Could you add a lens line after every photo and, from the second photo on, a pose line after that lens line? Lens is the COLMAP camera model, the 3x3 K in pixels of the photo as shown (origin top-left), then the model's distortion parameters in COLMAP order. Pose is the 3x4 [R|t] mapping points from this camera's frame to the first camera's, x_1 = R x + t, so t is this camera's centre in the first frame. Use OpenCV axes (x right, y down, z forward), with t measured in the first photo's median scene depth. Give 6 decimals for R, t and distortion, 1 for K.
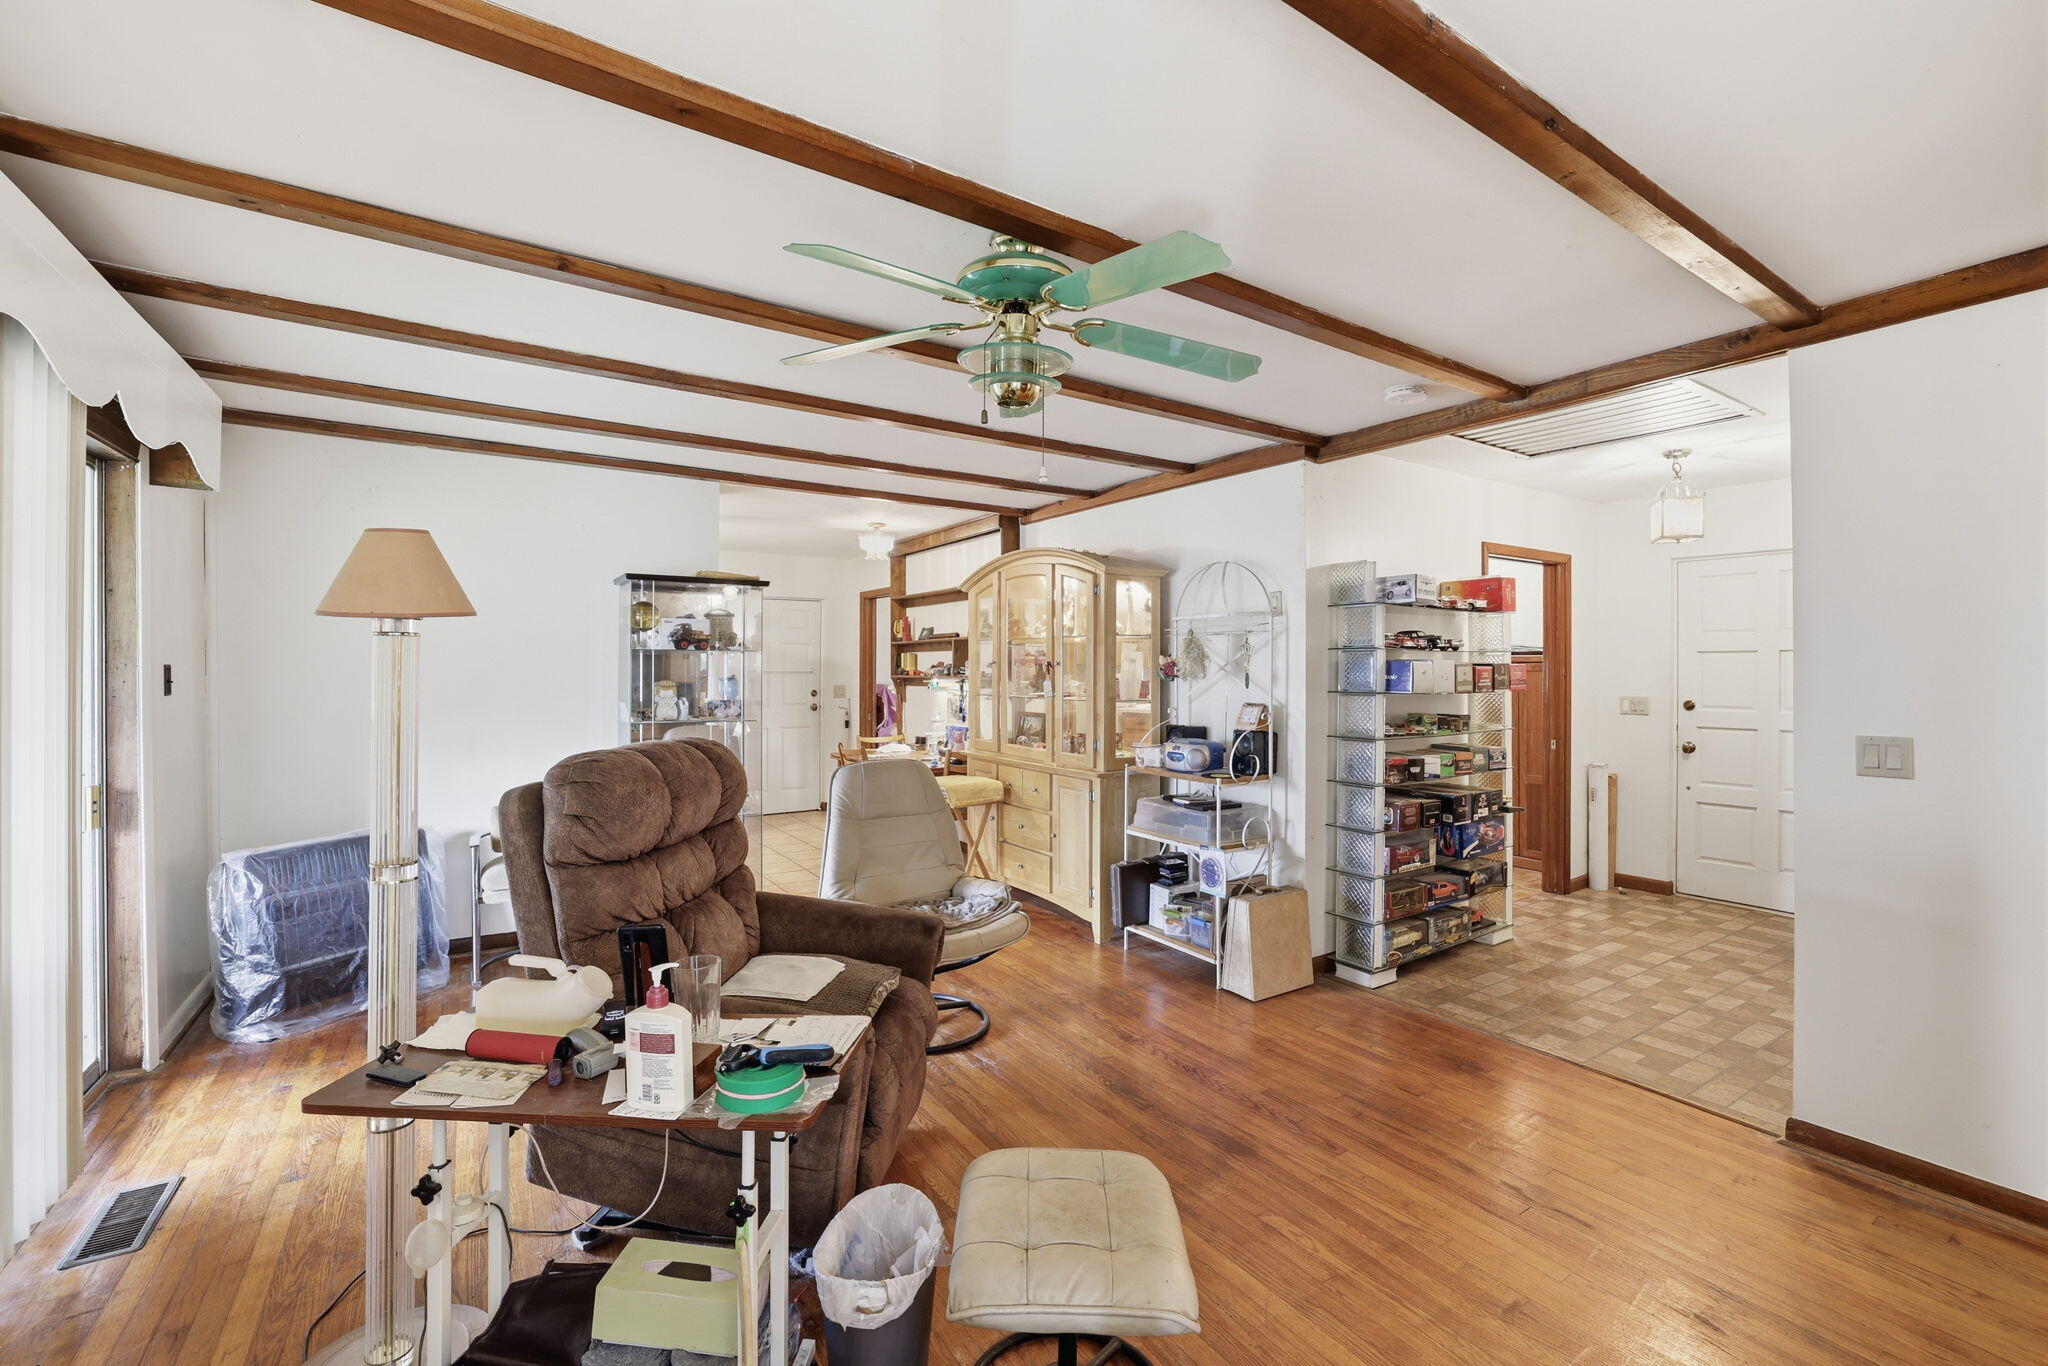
lens RADIAL K [[873.5, 0, 1011.5], [0, 873.5, 677.2], [0, 0, 1]] dist [-0.018512, 0.000906]
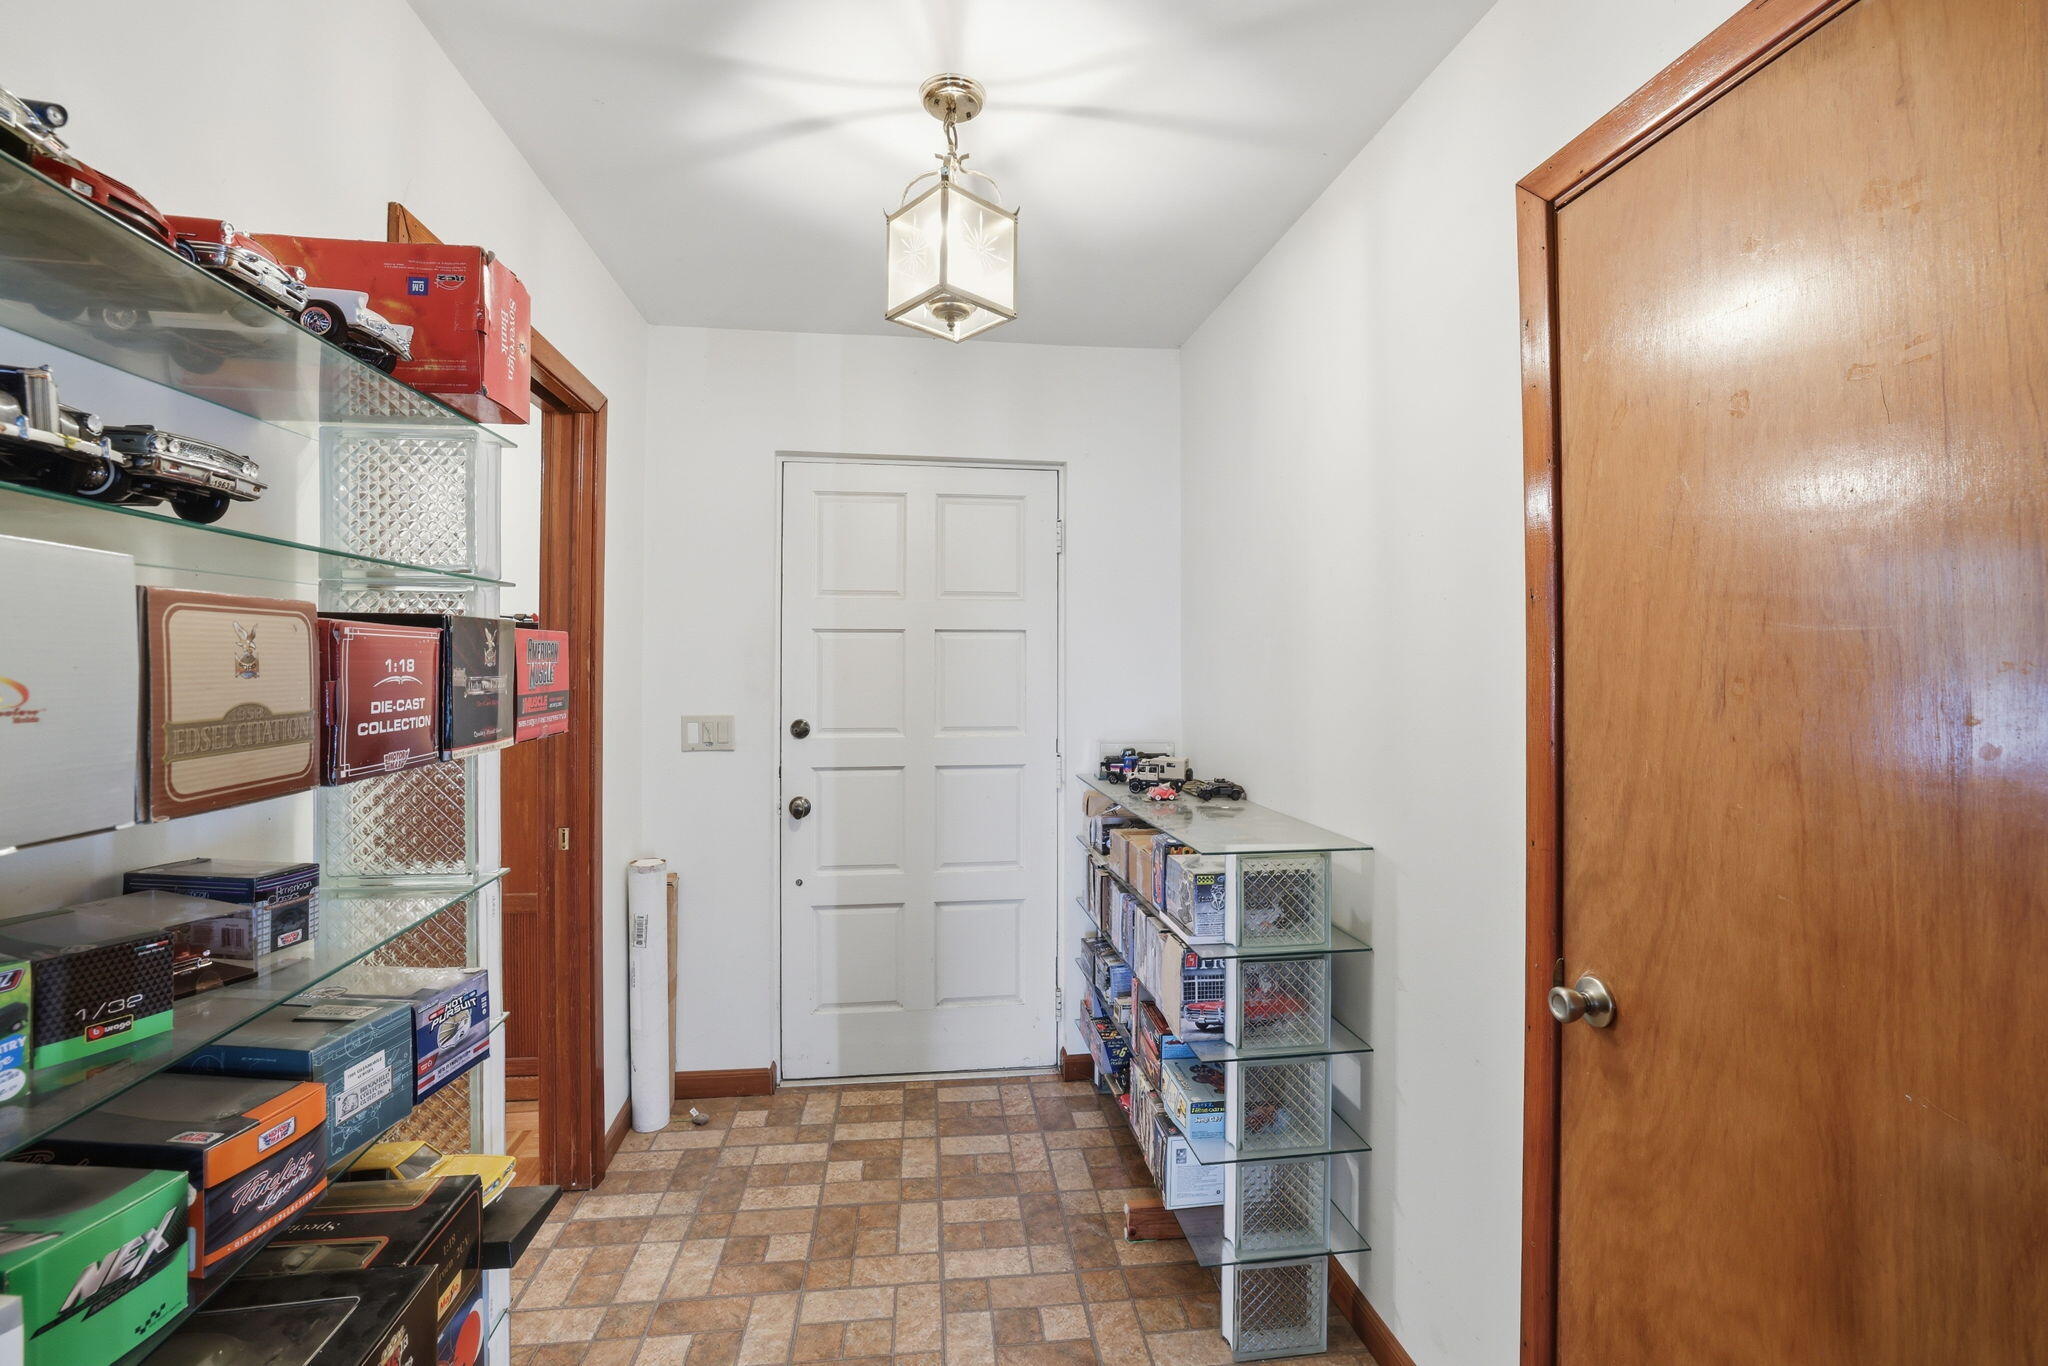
lens RADIAL K [[873.5, 0, 1019.1], [0, 873.5, 678.5], [0, 0, 1]] dist [-0.018512, 0.000906]
pose [[0.419844, -0.007449, 0.907566, 0.343563], [0.001441, 0.999971, 0.007541, -0.002193], [-0.907595, -0.001859, 0.419842, 0.635798]]
